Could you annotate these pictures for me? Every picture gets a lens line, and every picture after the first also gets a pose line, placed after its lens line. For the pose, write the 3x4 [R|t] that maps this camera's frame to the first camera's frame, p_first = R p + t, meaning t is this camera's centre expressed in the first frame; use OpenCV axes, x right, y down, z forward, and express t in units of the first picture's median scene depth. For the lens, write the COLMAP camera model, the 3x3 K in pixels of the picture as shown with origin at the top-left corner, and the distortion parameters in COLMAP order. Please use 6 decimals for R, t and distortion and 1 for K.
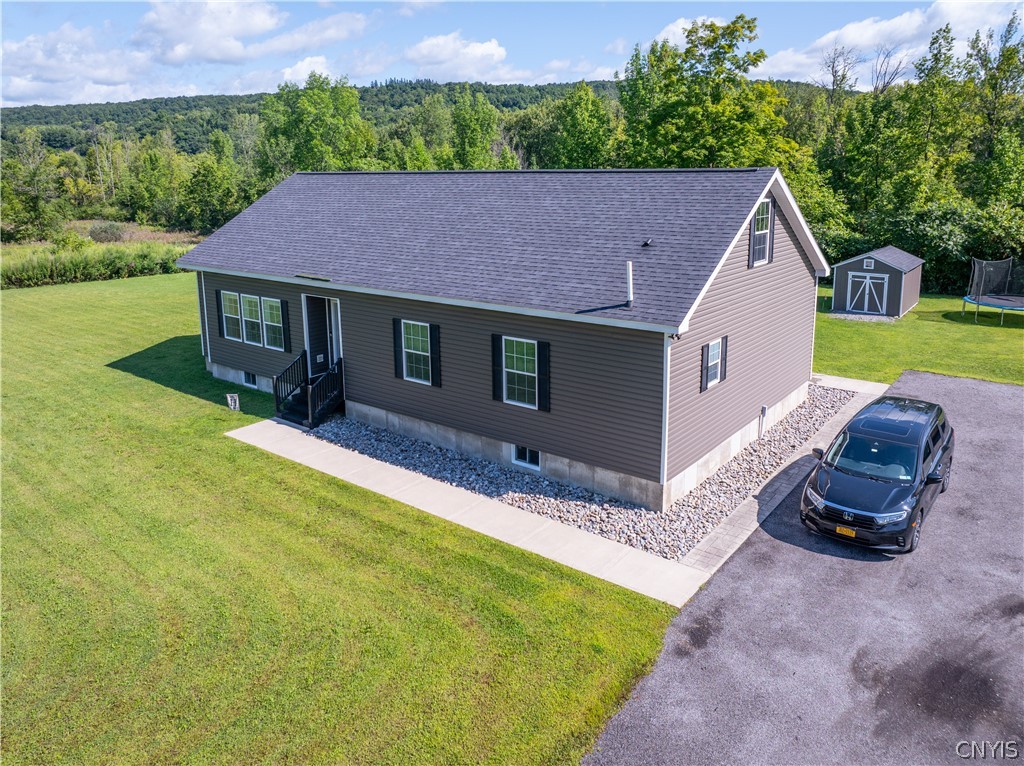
lens RADIAL K [[739.6, 0, 519.4], [0, 739.6, 314.6], [0, 0, 1]] dist [-0.032706, 0.000353]
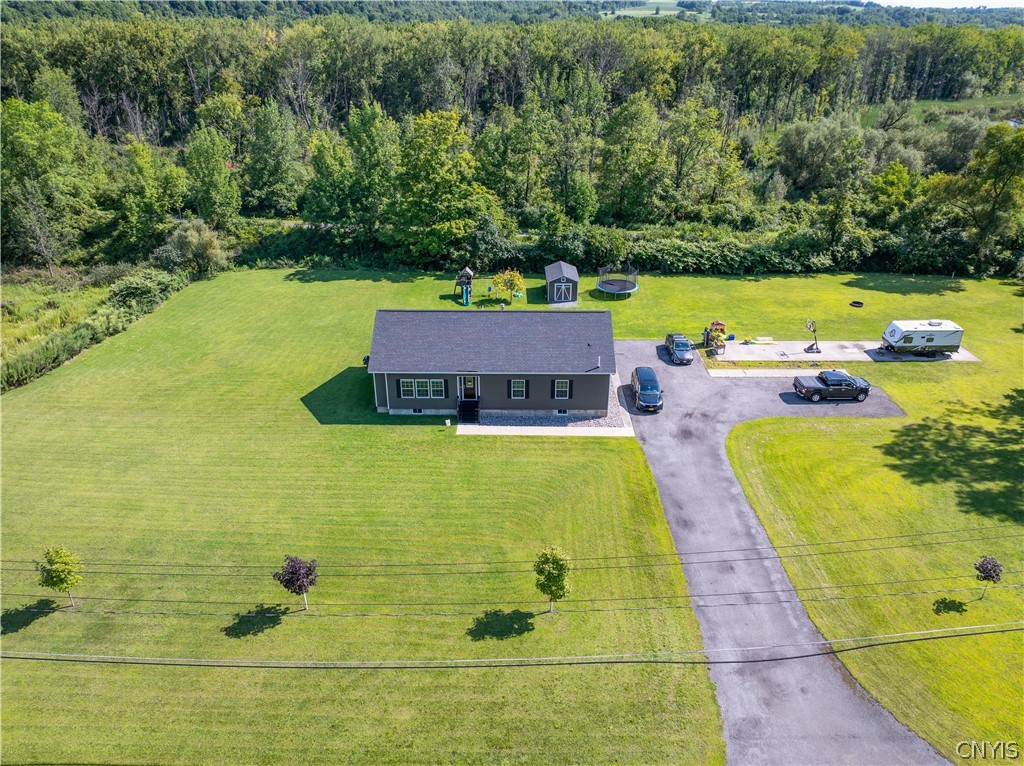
lens RADIAL K [[719.8, 0, 512.0], [0, 719.8, 383.0], [0, 0, 1]] dist [-0.031877, 0.000844]
pose [[0.798589, -0.262167, 0.541779, -1.651013], [0.106088, 0.947368, 0.302057, -0.815846], [-0.592454, -0.183743, 0.784371, -1.209104]]
